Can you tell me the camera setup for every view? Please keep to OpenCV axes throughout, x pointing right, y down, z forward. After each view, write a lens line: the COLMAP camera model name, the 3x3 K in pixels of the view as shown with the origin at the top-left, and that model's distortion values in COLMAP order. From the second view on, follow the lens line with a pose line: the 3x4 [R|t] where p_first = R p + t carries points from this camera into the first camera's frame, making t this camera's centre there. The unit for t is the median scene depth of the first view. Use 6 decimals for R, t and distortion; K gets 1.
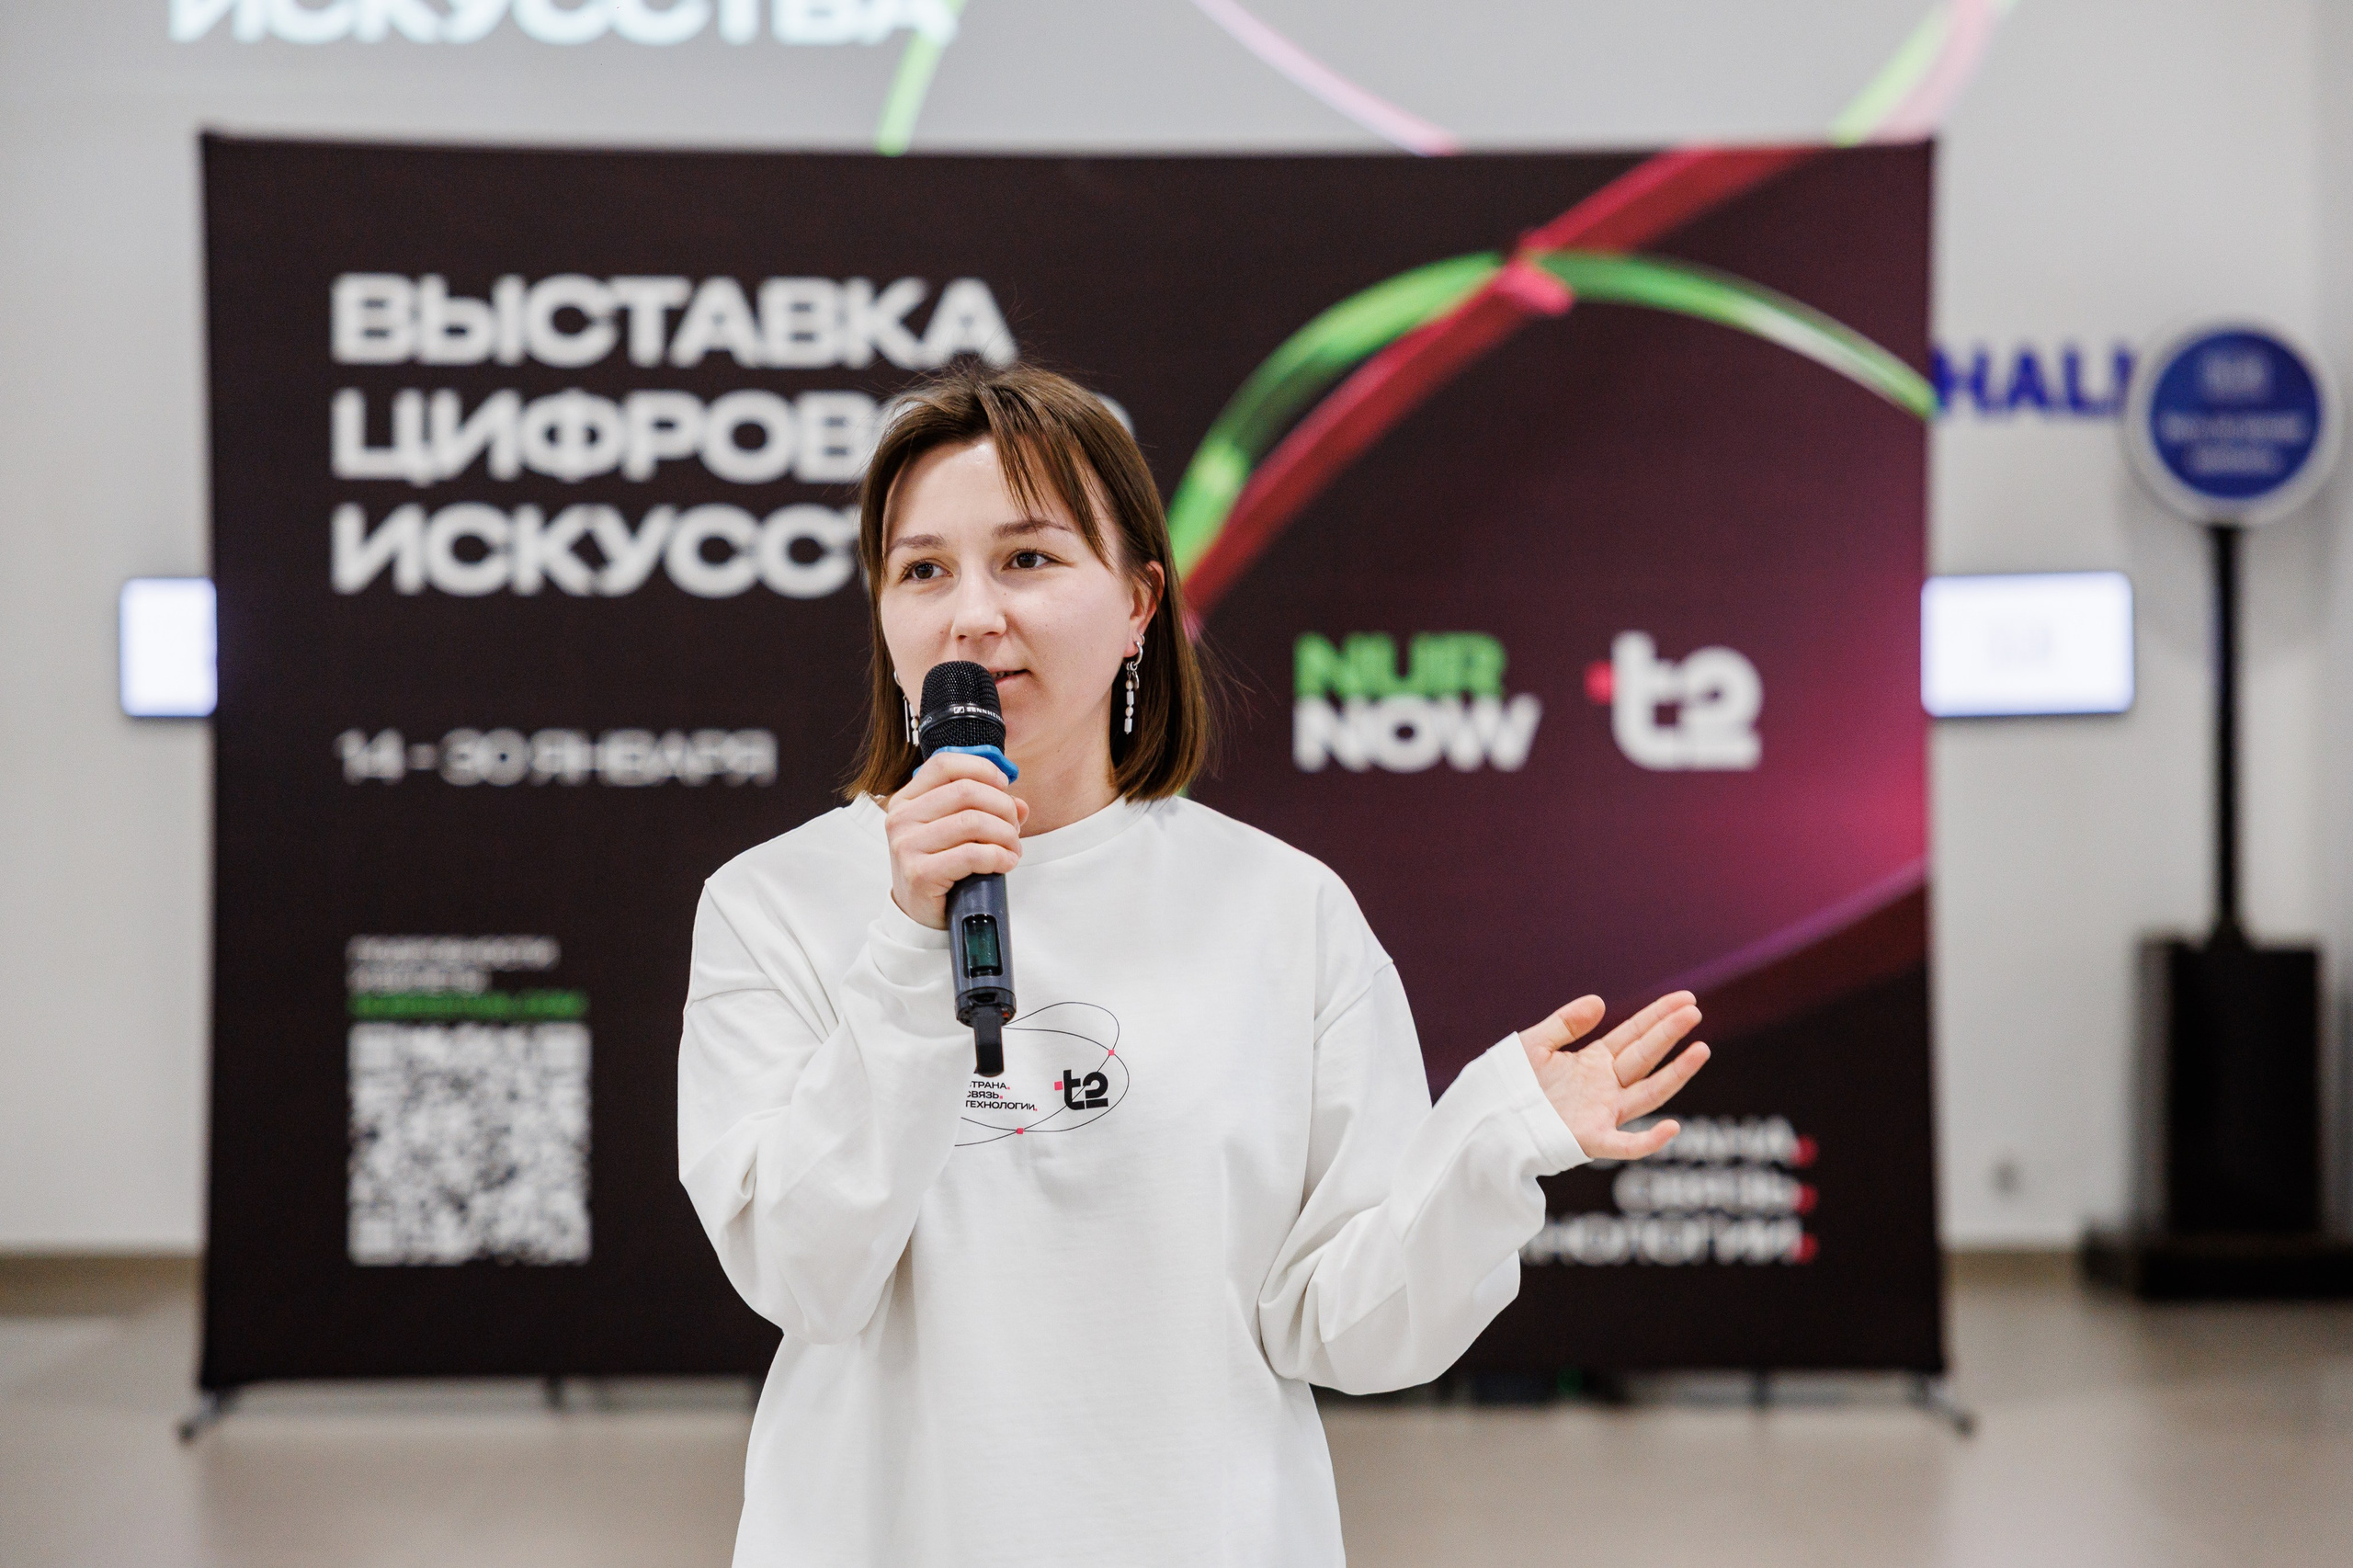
lens RADIAL K [[3627.2, 0, 1175.7], [0, 3627.2, 661.2], [0, 0, 1]] dist [0.004185, 0.000000]
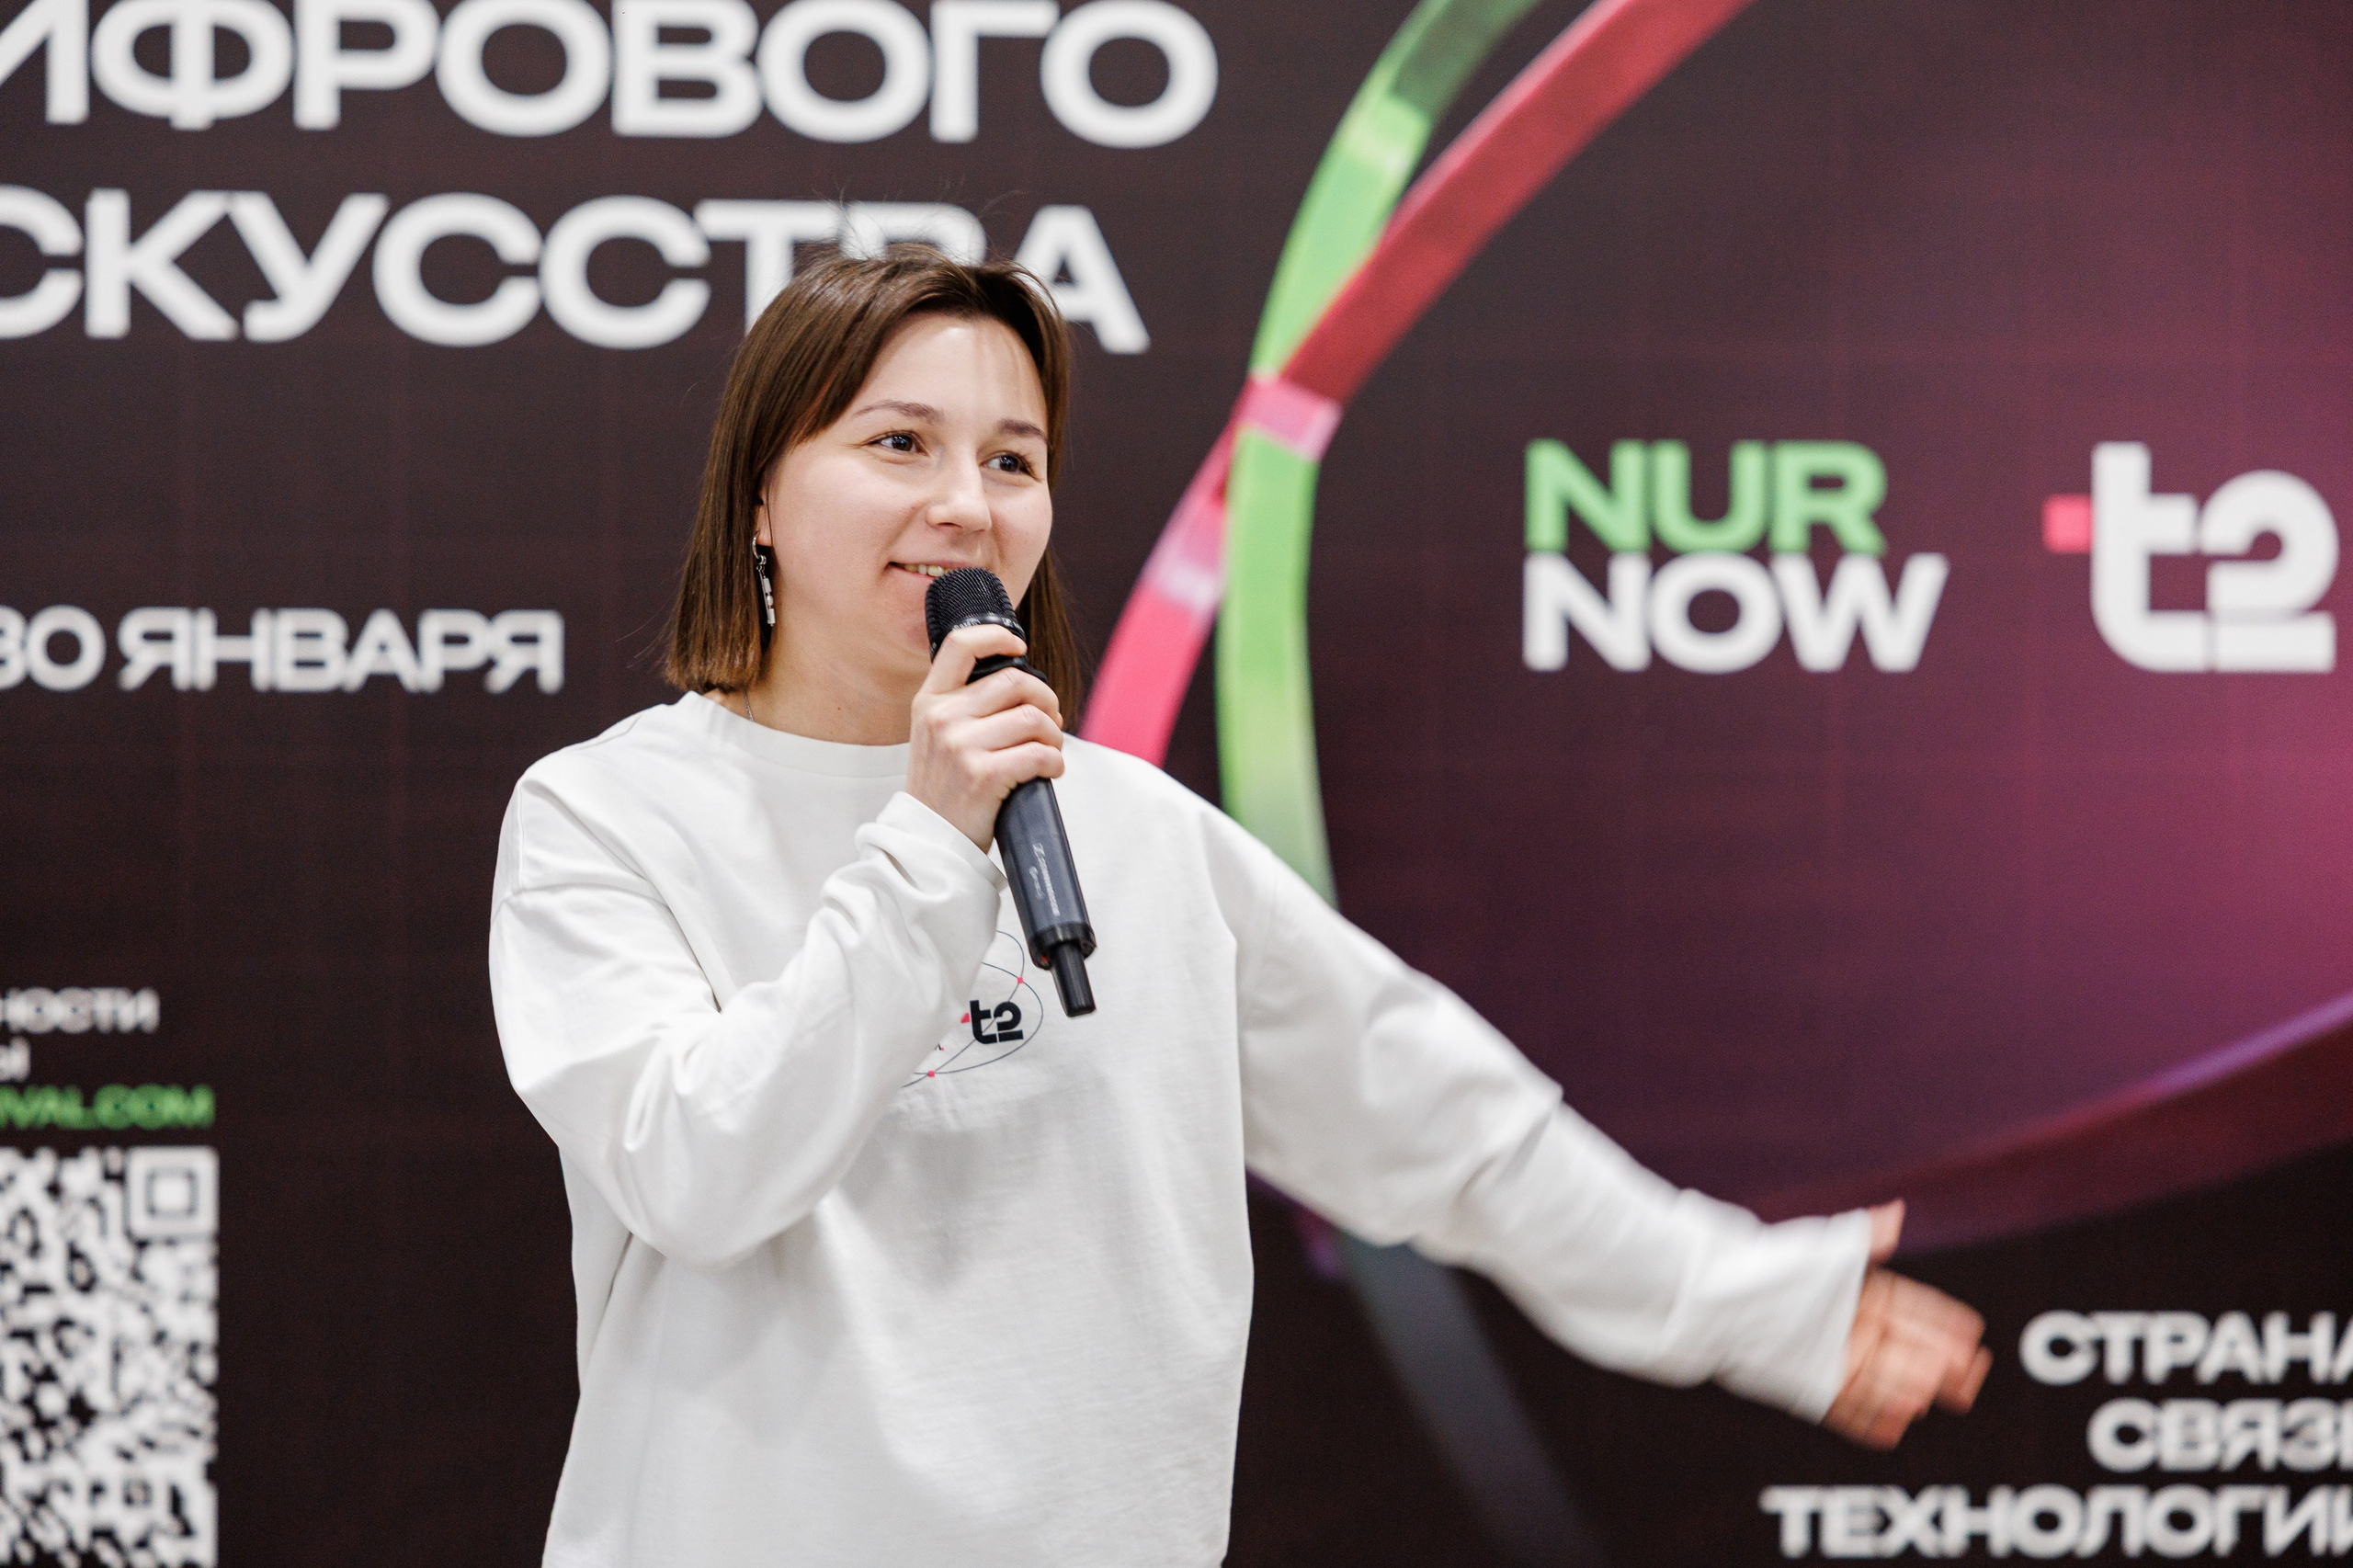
lens RADIAL K [[3627.2, 0, 1113.0], [0, 3627.2, 656.5], [0, 0, 1]] dist [0.004185, 0.000000]
pose [[0.999607, 0.005303, 0.027530, -0.043908], [-0.006231, 0.999411, 0.033748, 0.008412], [-0.027334, -0.033906, 0.999051, 0.453277]]
